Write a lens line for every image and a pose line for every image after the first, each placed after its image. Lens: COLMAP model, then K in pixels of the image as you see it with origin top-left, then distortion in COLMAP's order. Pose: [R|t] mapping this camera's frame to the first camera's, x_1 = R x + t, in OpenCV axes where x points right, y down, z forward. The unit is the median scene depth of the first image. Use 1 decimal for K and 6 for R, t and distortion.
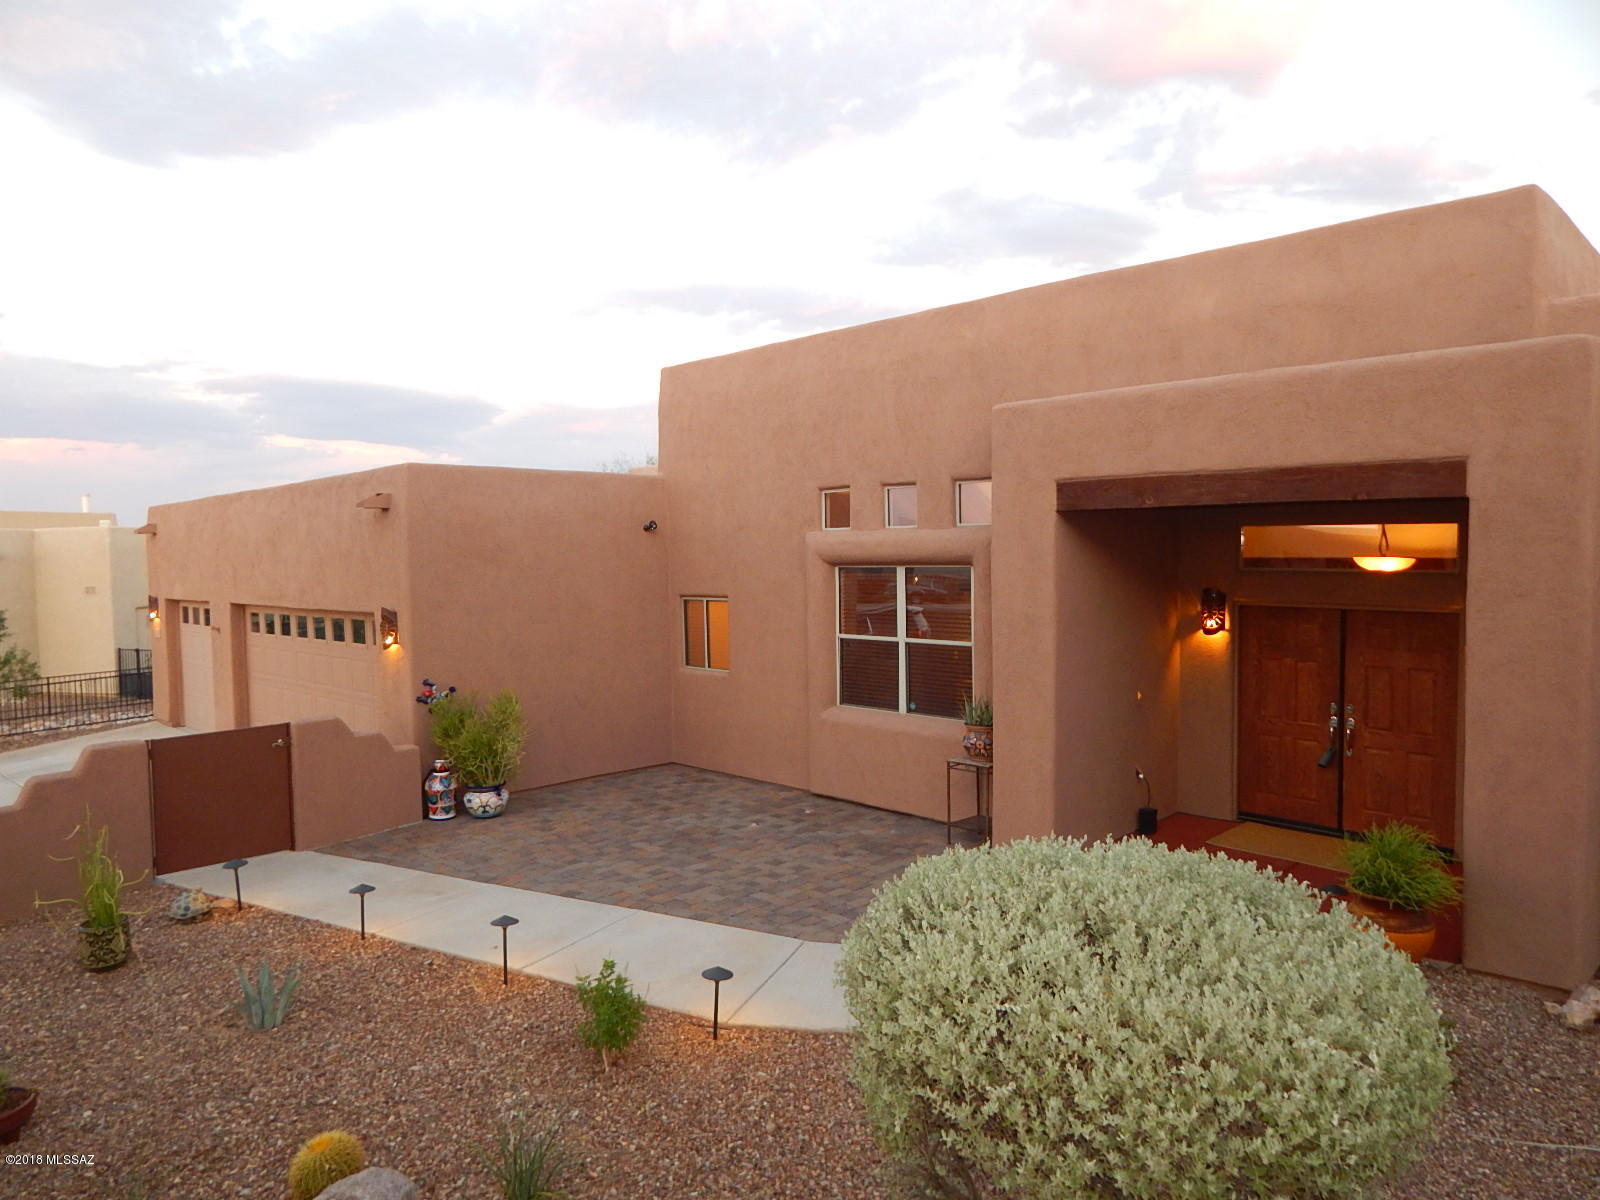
lens RADIAL K [[1049.0, 0, 802.6], [0, 1049.0, 597.0], [0, 0, 1]] dist [0.019707, -0.020923]
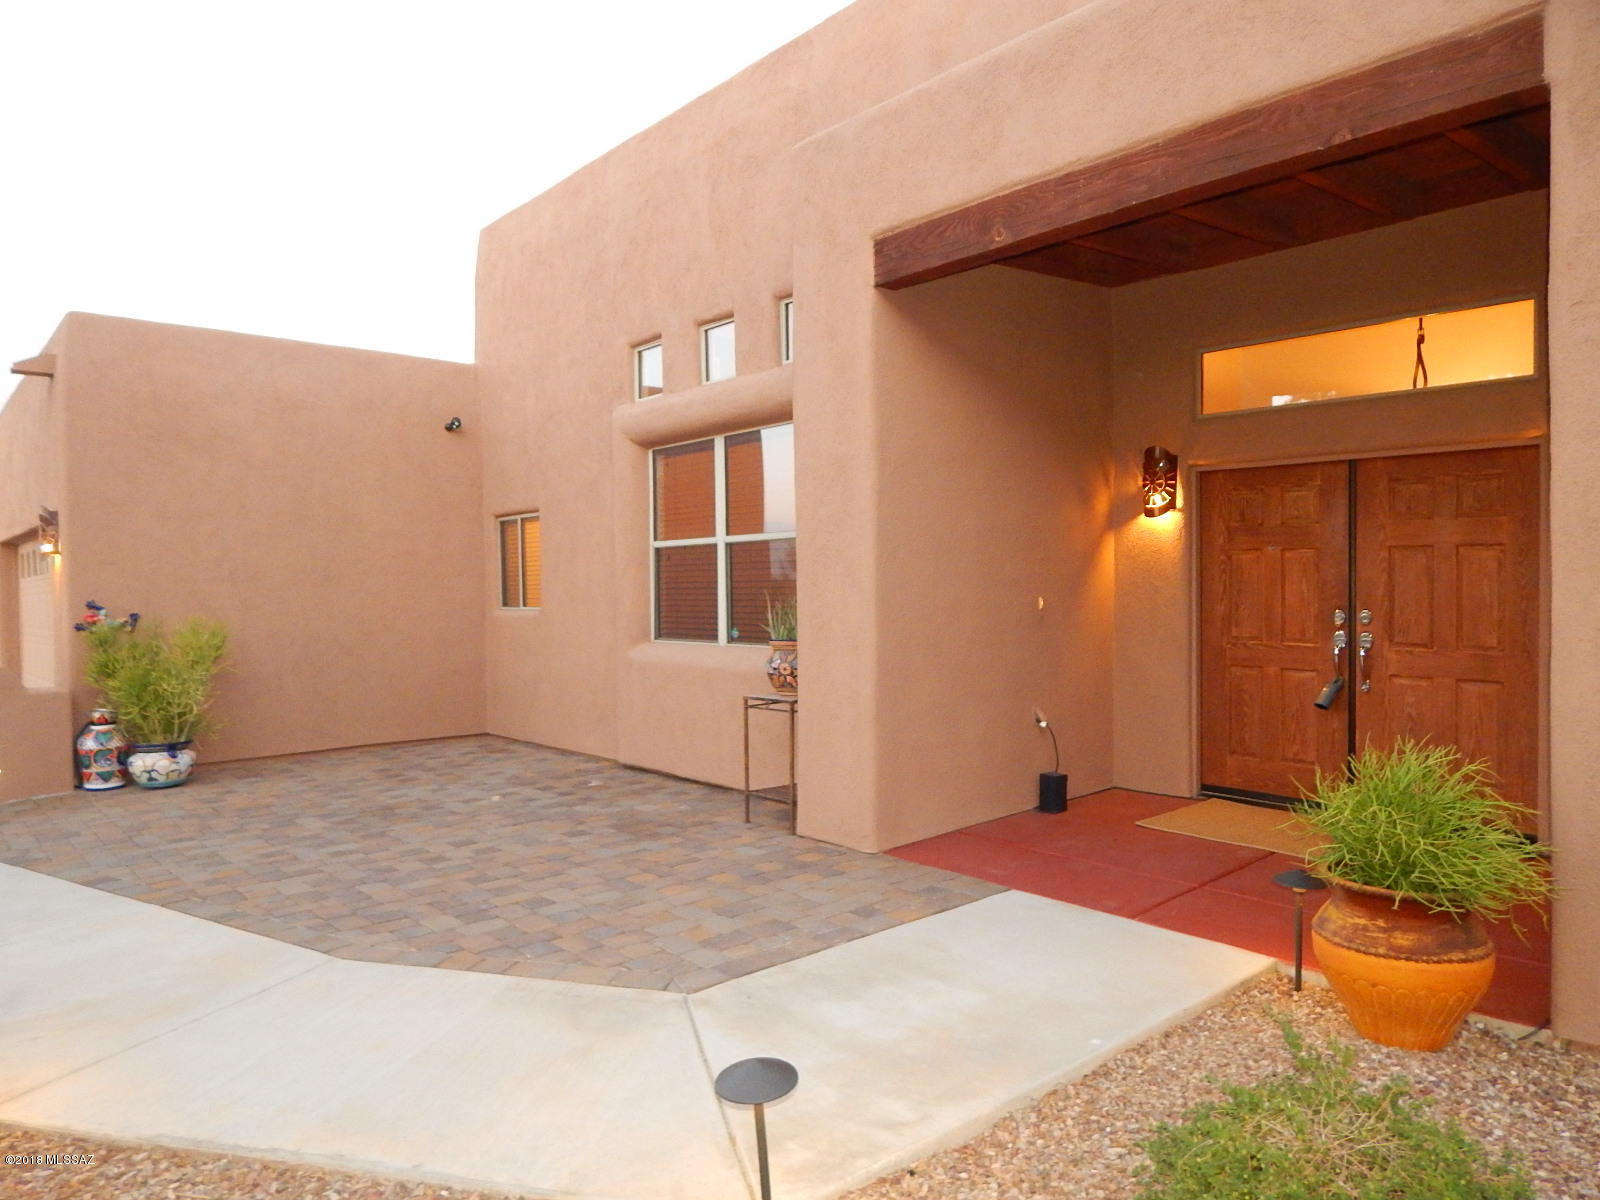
lens RADIAL K [[1049.0, 0, 797.7], [0, 1049.0, 599.8], [0, 0, 1]] dist [0.019707, -0.020923]
pose [[0.998155, 0.000460, -0.060712, 0.203111], [-0.002244, 0.999567, -0.029332, 0.109248], [0.060672, 0.029414, 0.997724, 0.322385]]
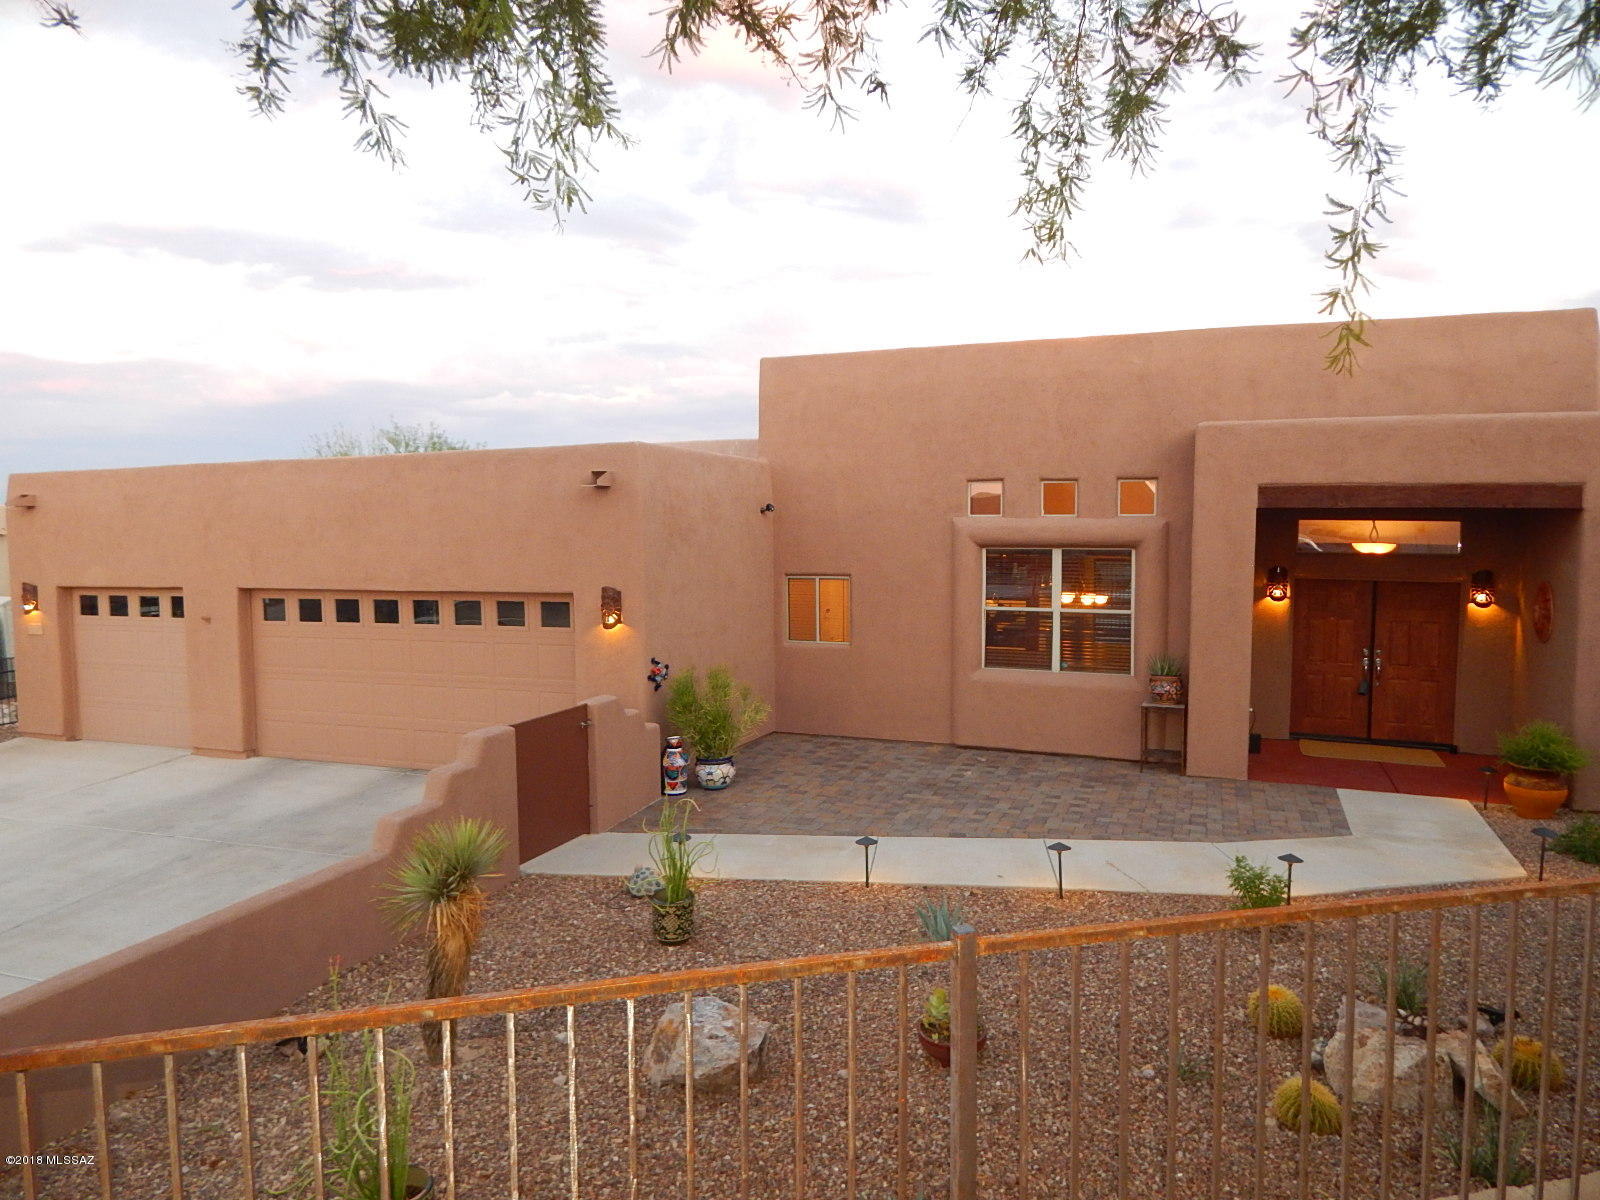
lens RADIAL K [[1049.0, 0, 807.8], [0, 1049.0, 590.5], [0, 0, 1]] dist [0.019707, -0.020923]
pose [[0.918412, -0.012284, 0.395436, -0.687667], [0.005475, 0.999817, 0.018342, -0.005255], [-0.395589, -0.014681, 0.918310, 0.013873]]
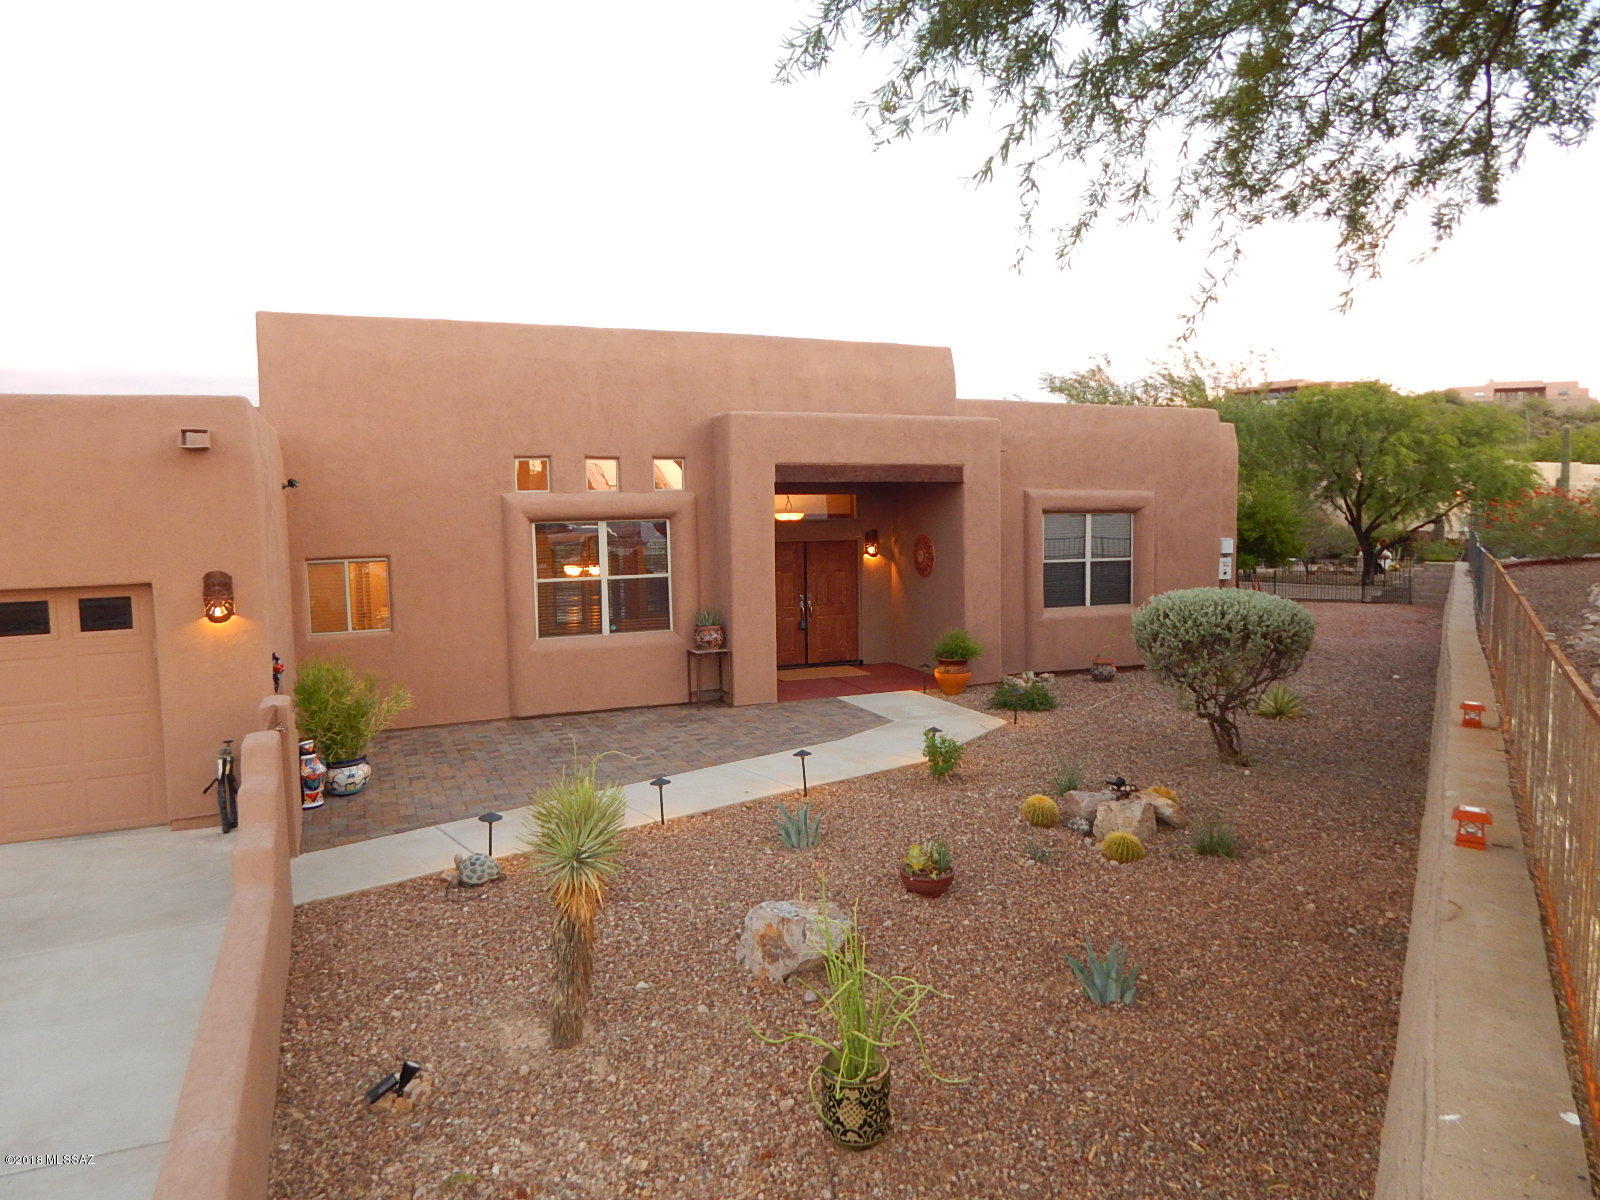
lens RADIAL K [[1049.0, 0, 788.5], [0, 1049.0, 587.2], [0, 0, 1]] dist [0.019707, -0.020923]
pose [[0.392396, -0.059292, 0.917884, -1.086358], [0.055894, 0.997613, 0.040548, 0.013632], [-0.918097, 0.035393, 0.394773, 0.299188]]
